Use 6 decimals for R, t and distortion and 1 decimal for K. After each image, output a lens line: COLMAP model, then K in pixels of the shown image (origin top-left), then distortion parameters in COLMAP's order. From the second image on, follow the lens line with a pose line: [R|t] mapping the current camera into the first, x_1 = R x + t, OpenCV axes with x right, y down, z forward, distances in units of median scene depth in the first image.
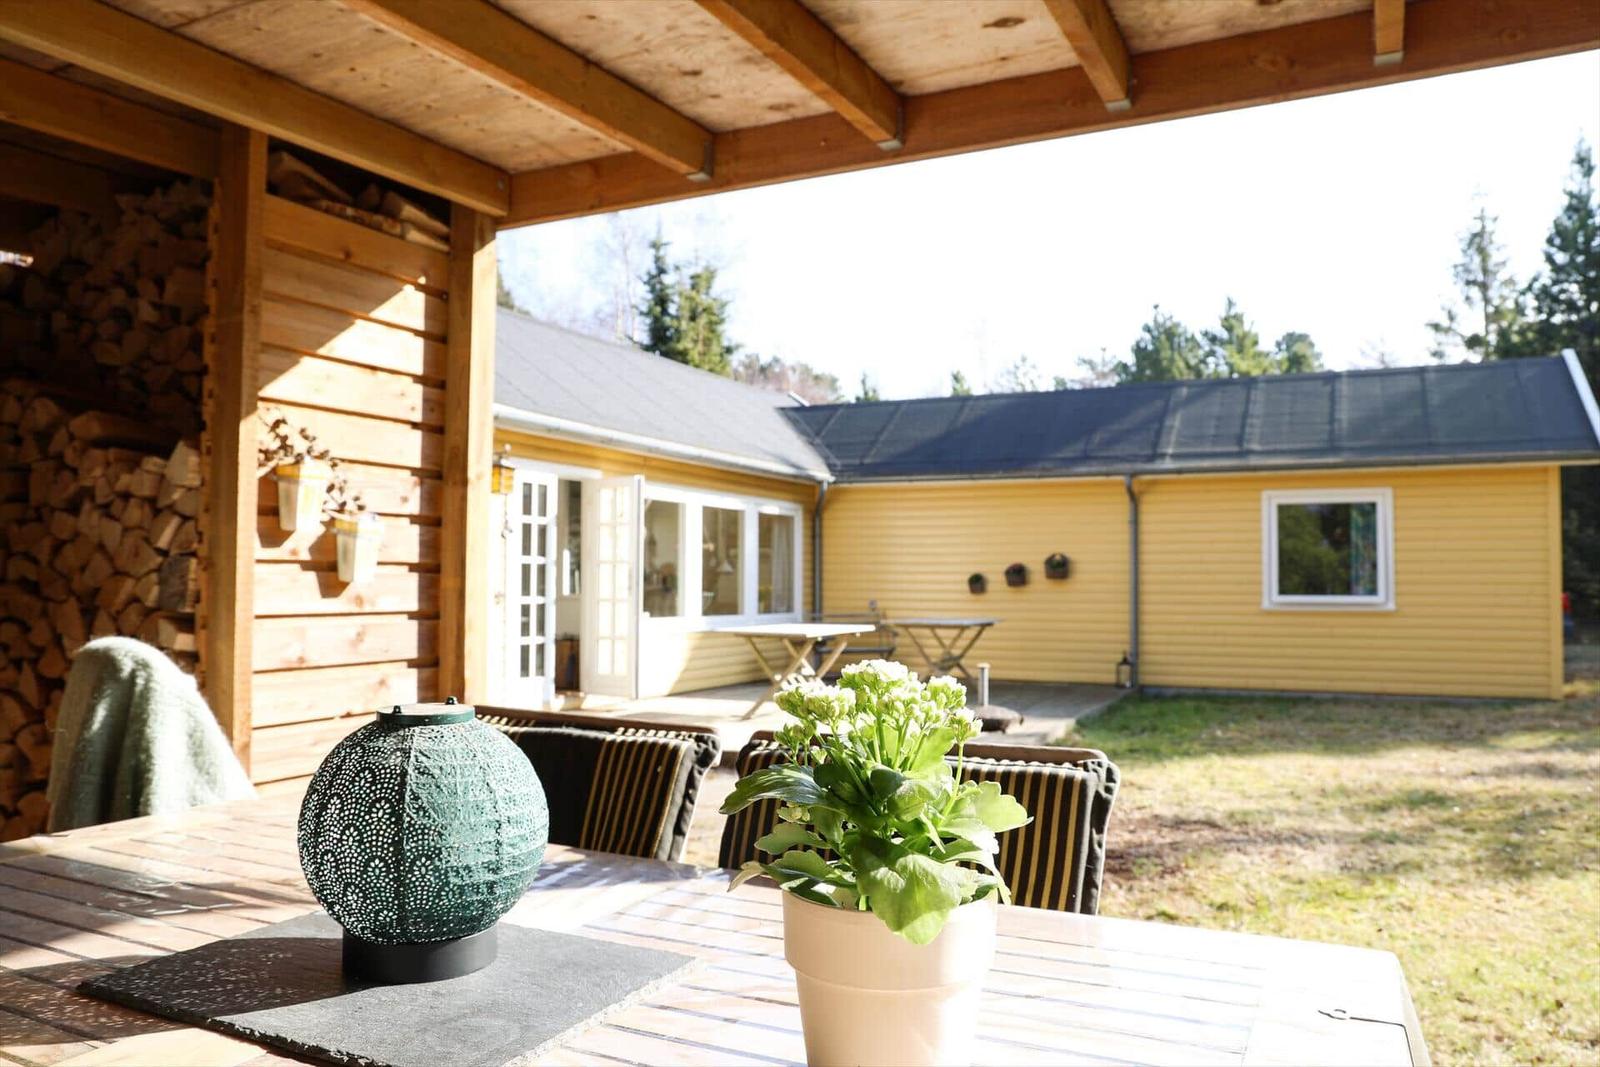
lens RADIAL K [[1131.9, 0, 800.0], [0, 1131.9, 533.5], [0, 0, 1]] dist [-0.062835, 0.006148]
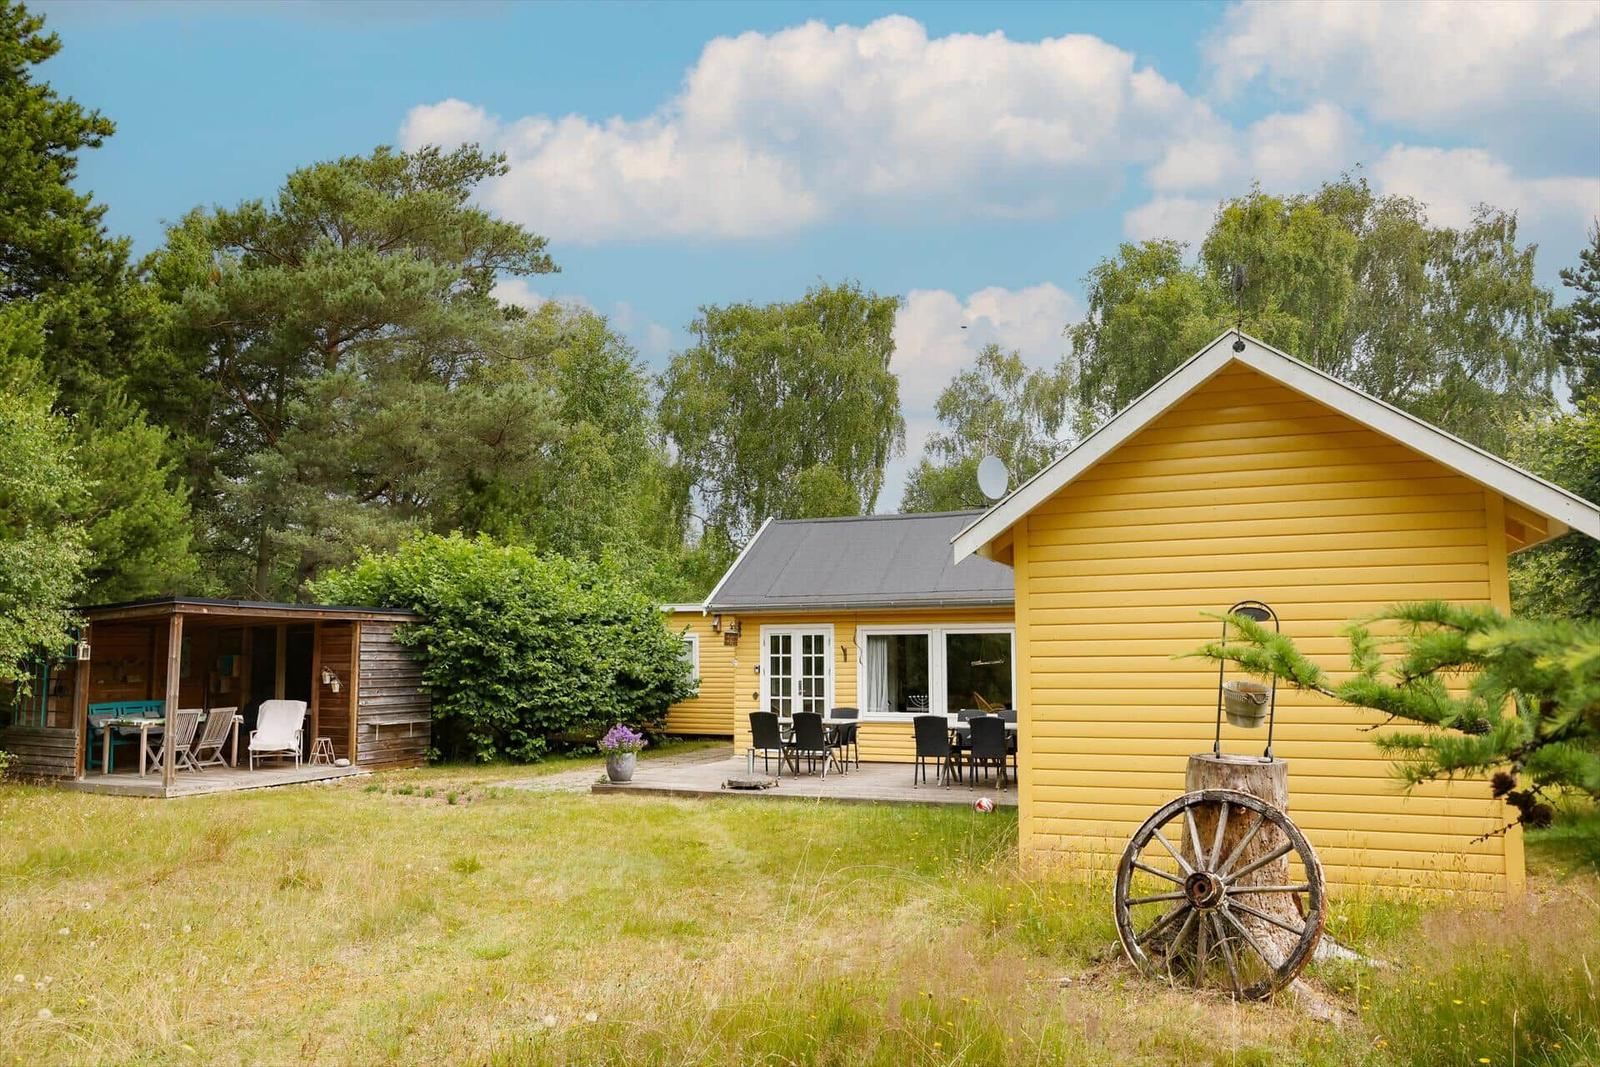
lens RADIAL K [[1131.9, 0, 800.0], [0, 1131.9, 533.5], [0, 0, 1]] dist [-0.062835, 0.006148]
pose [[0.080917, -0.116651, -0.989871, 1.669363], [0.049204, 0.992384, -0.112925, 0.001233], [0.995506, -0.039568, 0.086041, 0.876444]]
